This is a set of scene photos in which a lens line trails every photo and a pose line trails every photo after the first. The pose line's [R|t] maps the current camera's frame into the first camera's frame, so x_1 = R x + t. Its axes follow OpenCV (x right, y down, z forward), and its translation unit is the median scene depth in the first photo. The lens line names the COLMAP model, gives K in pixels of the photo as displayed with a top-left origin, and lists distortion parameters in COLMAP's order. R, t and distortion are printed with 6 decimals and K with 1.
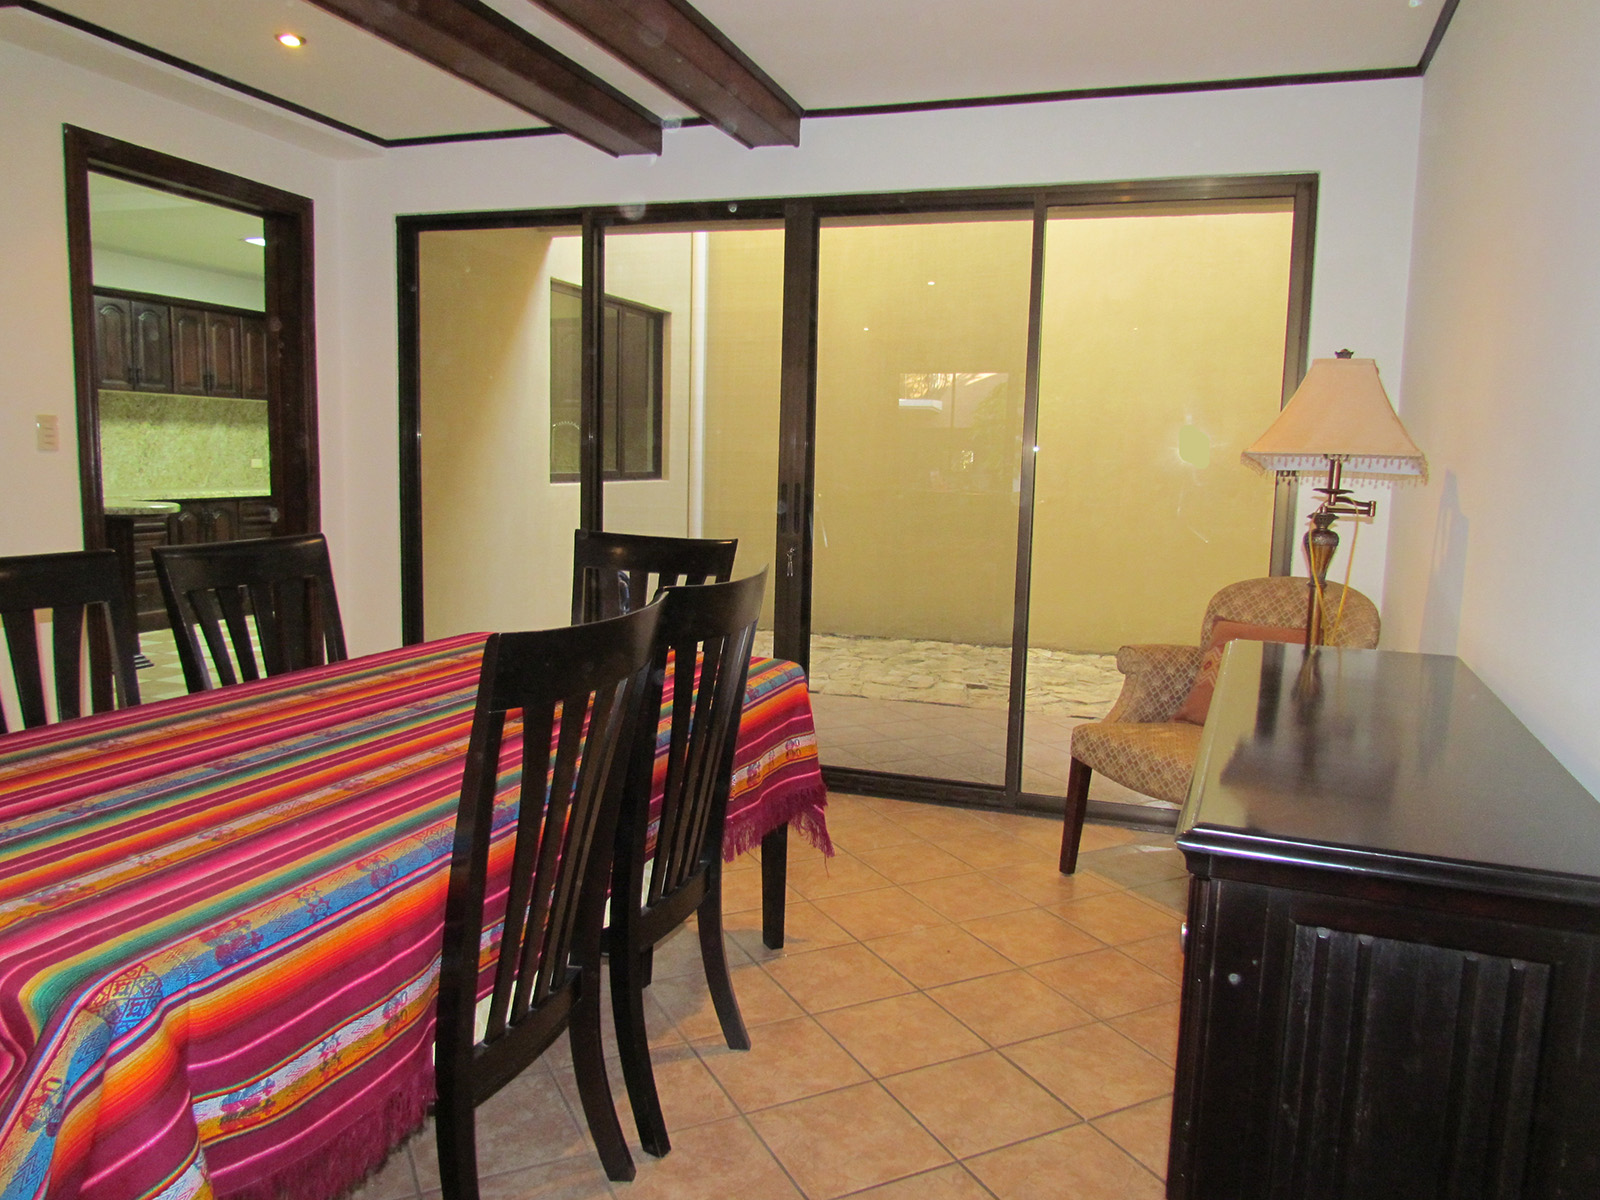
lens RADIAL K [[1138.9, 0, 804.8], [0, 1138.9, 614.0], [0, 0, 1]] dist [-0.032144, 0.017448]
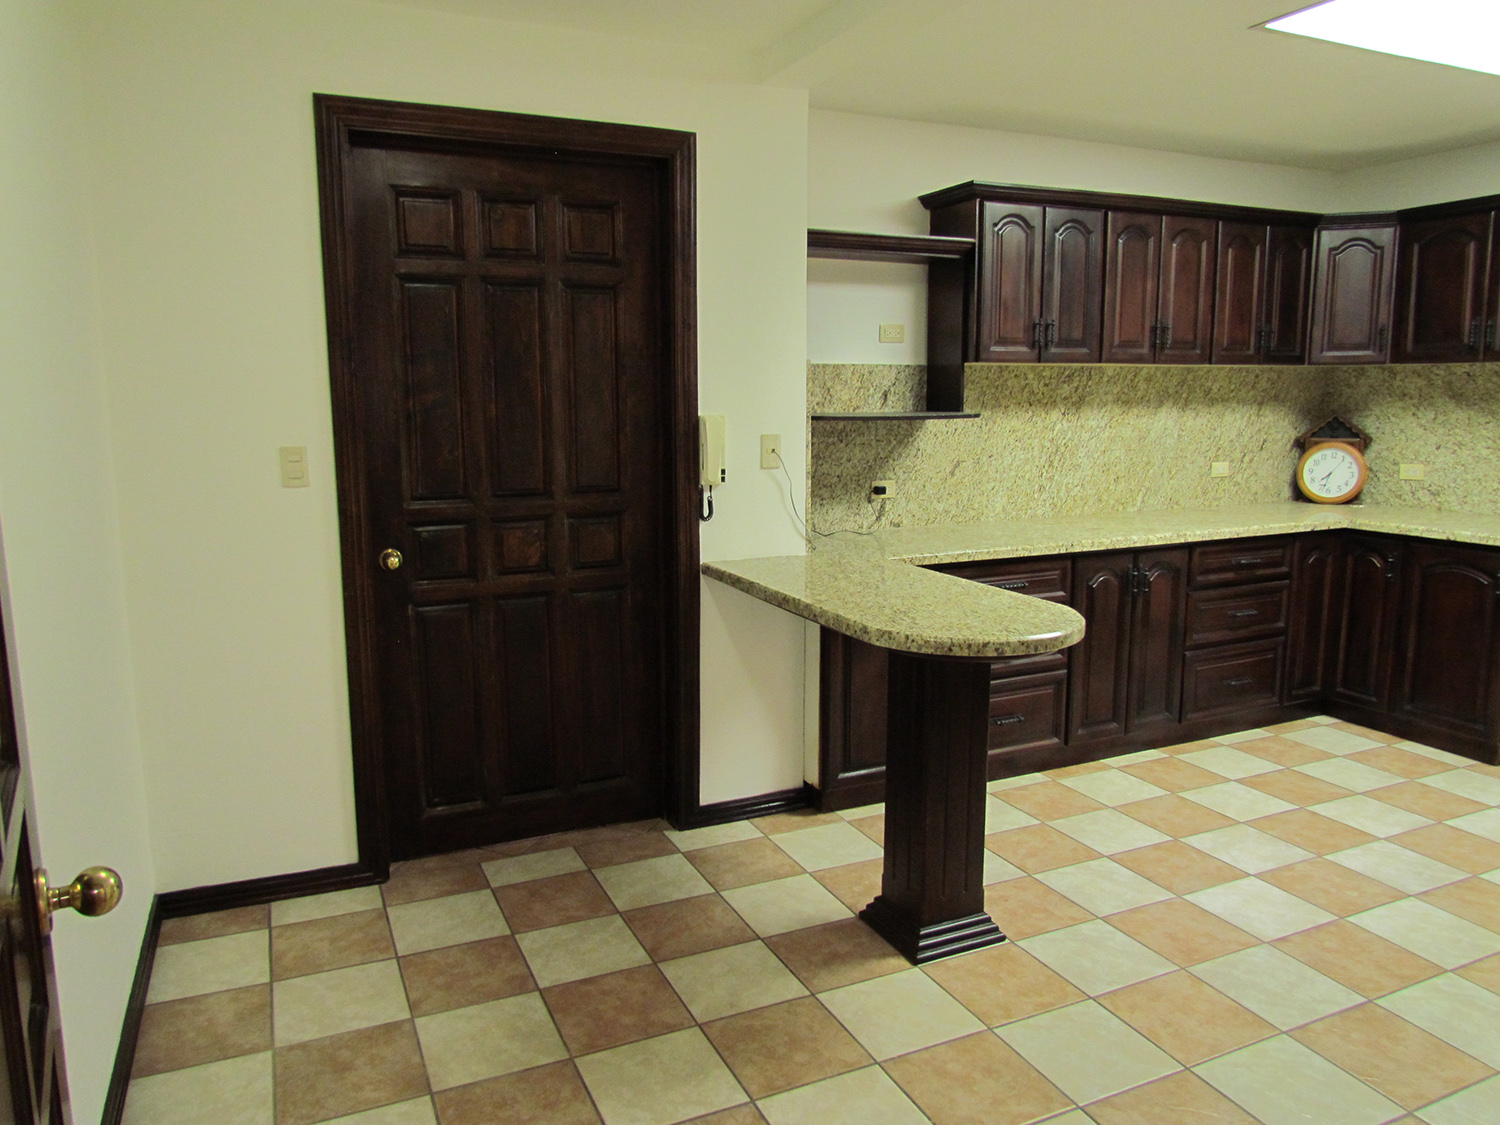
lens RADIAL K [[1067.8, 0, 756.4], [0, 1067.8, 567.8], [0, 0, 1]] dist [-0.032144, 0.017448]
pose [[0.682009, 0.085200, -0.726364, -0.264949], [-0.074933, 0.996105, 0.046482, -0.098914], [0.727495, 0.022728, 0.685737, 0.482482]]
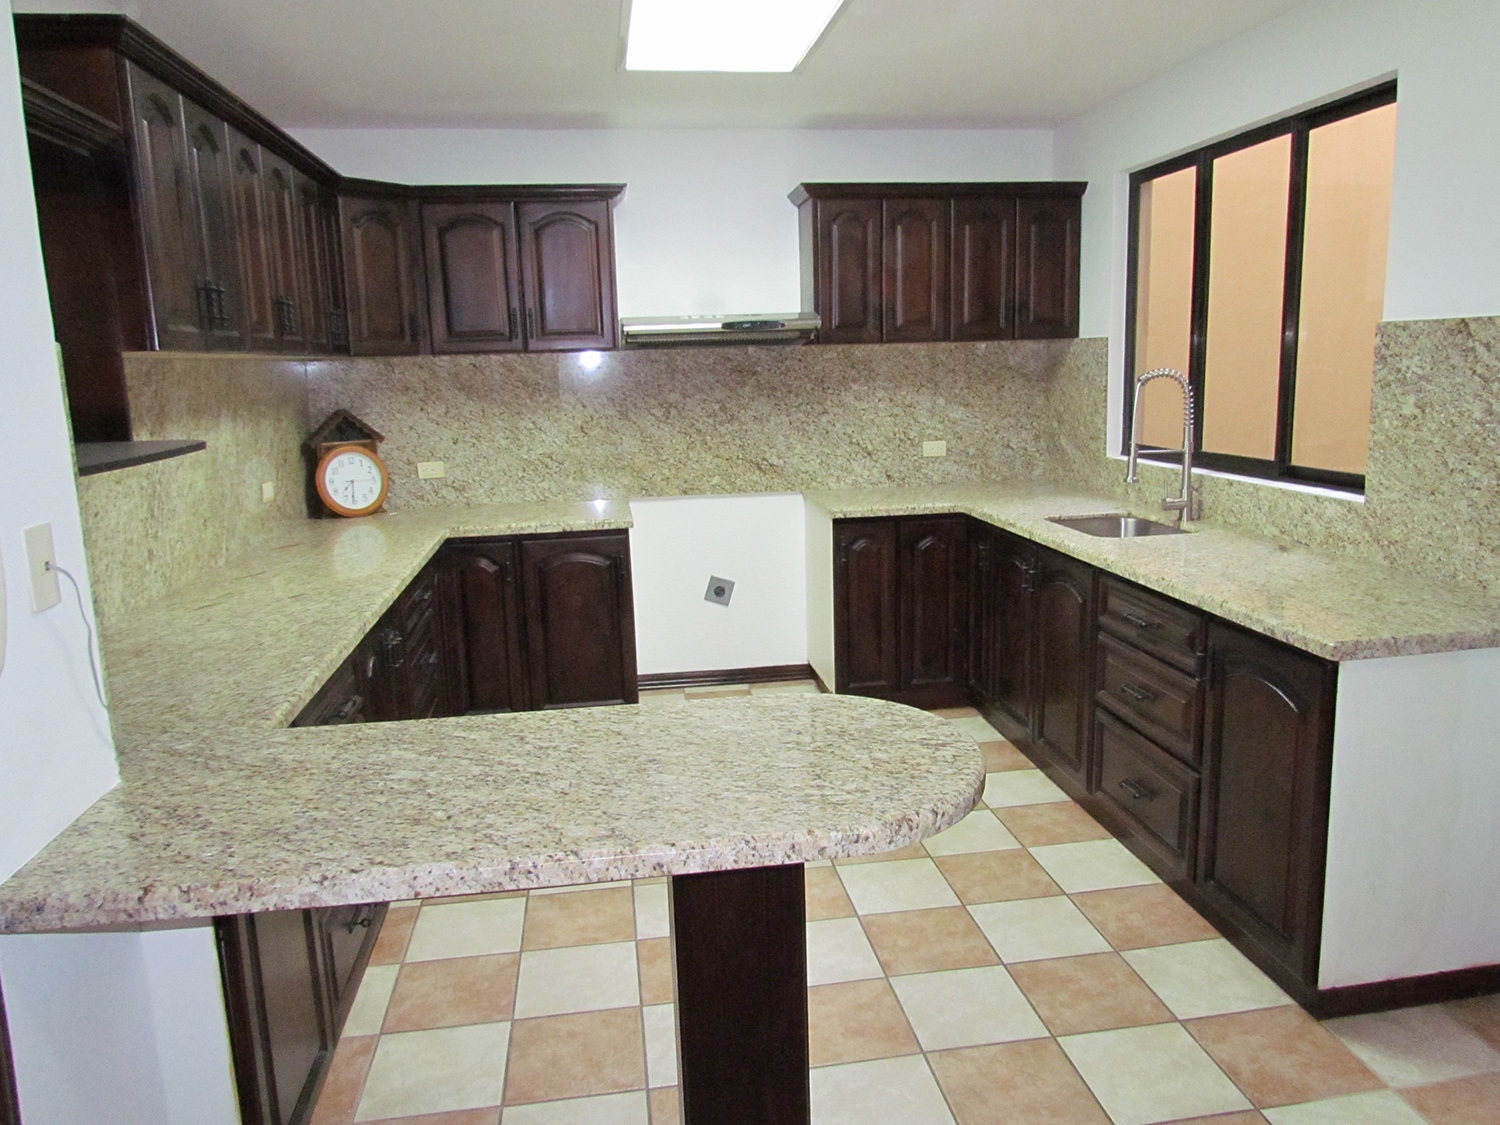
lens RADIAL K [[1067.8, 0, 760.7], [0, 1067.8, 561.0], [0, 0, 1]] dist [-0.032144, 0.017448]
pose [[0.887733, -0.136601, 0.439625, -0.558902], [0.112974, 0.990403, 0.079612, -0.130836], [-0.446281, -0.021009, 0.894646, 0.574132]]
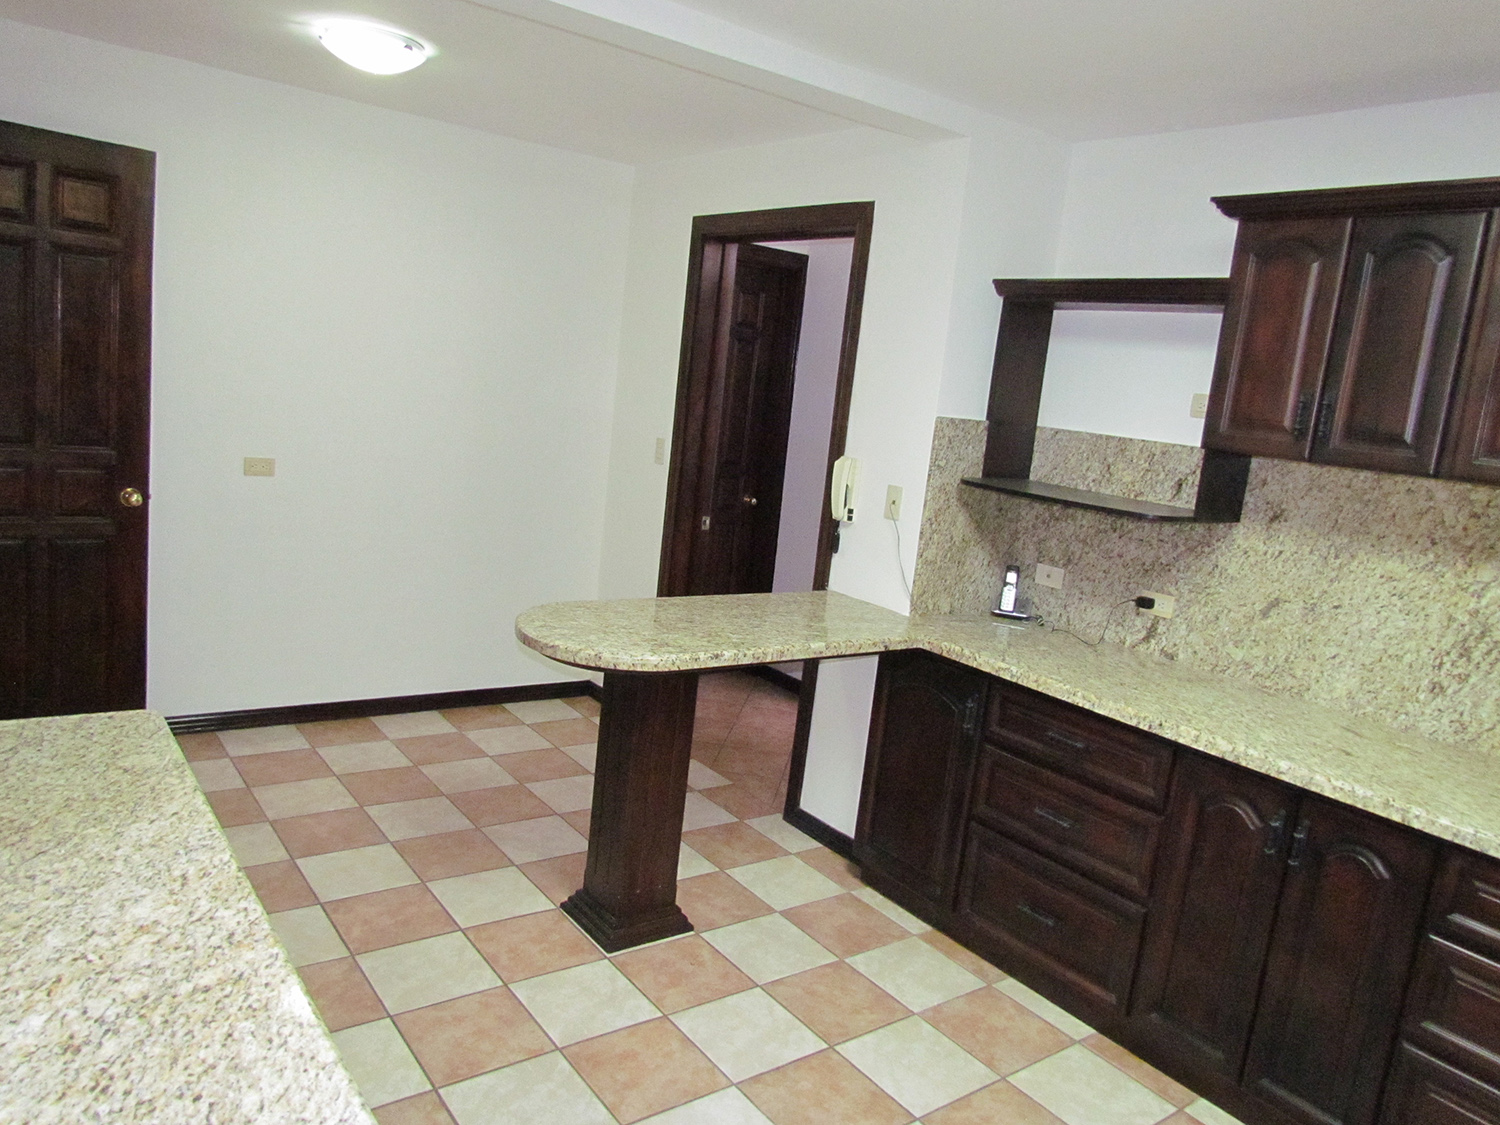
lens RADIAL K [[1067.8, 0, 735.7], [0, 1067.8, 554.2], [0, 0, 1]] dist [-0.032144, 0.017448]
pose [[-0.569503, 0.045023, -0.820756, -0.183157], [-0.234906, 0.947943, 0.214995, -0.187078], [0.787709, 0.315241, -0.529280, 0.981753]]
